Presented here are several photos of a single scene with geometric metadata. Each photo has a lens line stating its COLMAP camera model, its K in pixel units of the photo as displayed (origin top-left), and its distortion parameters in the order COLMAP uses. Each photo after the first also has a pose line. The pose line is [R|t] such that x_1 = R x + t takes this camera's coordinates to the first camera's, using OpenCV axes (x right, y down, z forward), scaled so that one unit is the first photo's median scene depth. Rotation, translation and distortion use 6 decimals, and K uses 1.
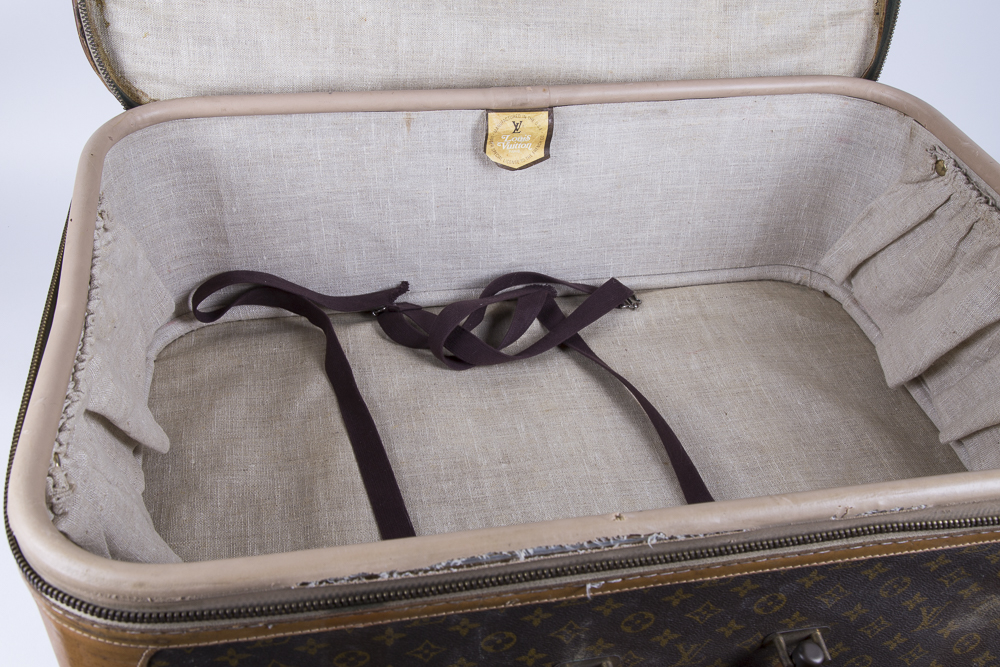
lens RADIAL K [[1097.1, 0, 494.1], [0, 1097.1, 354.7], [0, 0, 1]] dist [0.026611, 0.000000]
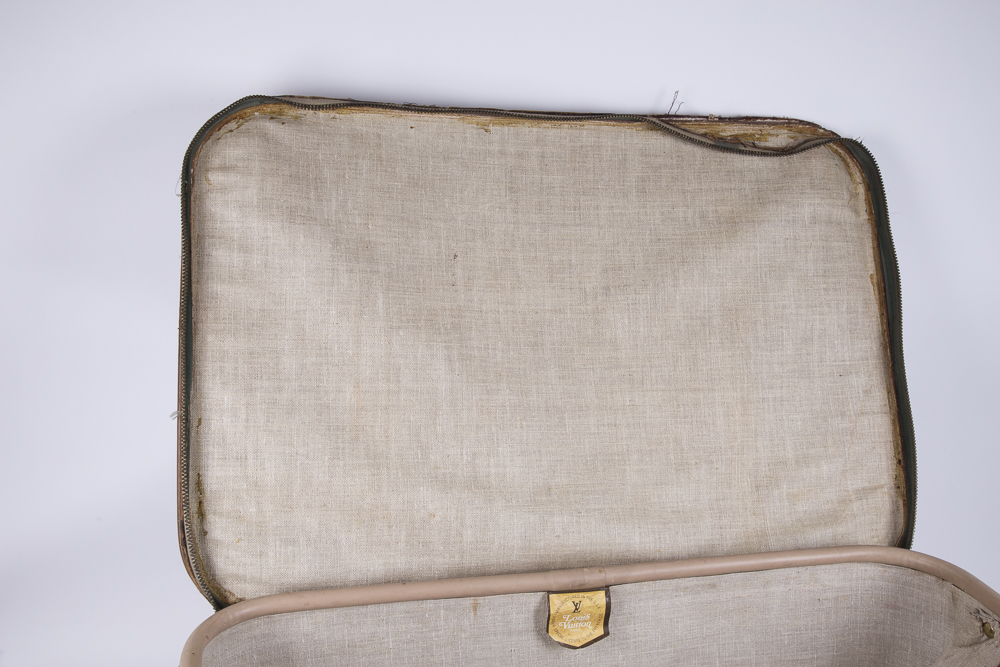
lens RADIAL K [[1308.4, 0, 470.6], [0, 1308.4, 283.5], [0, 0, 1]] dist [0.057027, 0.000000]
pose [[0.998730, -0.050018, -0.006102, -0.057667], [0.042585, 0.902574, -0.428425, 0.049767], [0.026936, 0.427620, 0.903557, -0.280750]]
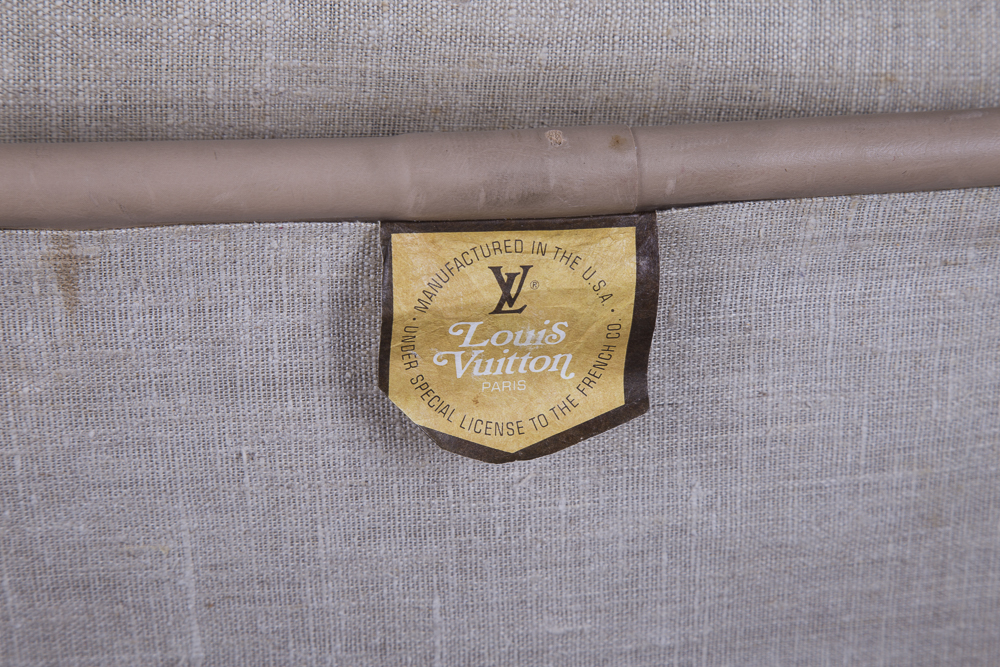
lens RADIAL K [[2605.8, 0, 505.2], [0, 2605.8, 334.0], [0, 0, 1]] dist [0.452552, 0.000000]
pose [[0.999163, -0.006787, -0.040350, 0.042784], [-0.001322, 0.980277, -0.197624, -0.080064], [0.040895, 0.197512, 0.979447, 0.419837]]
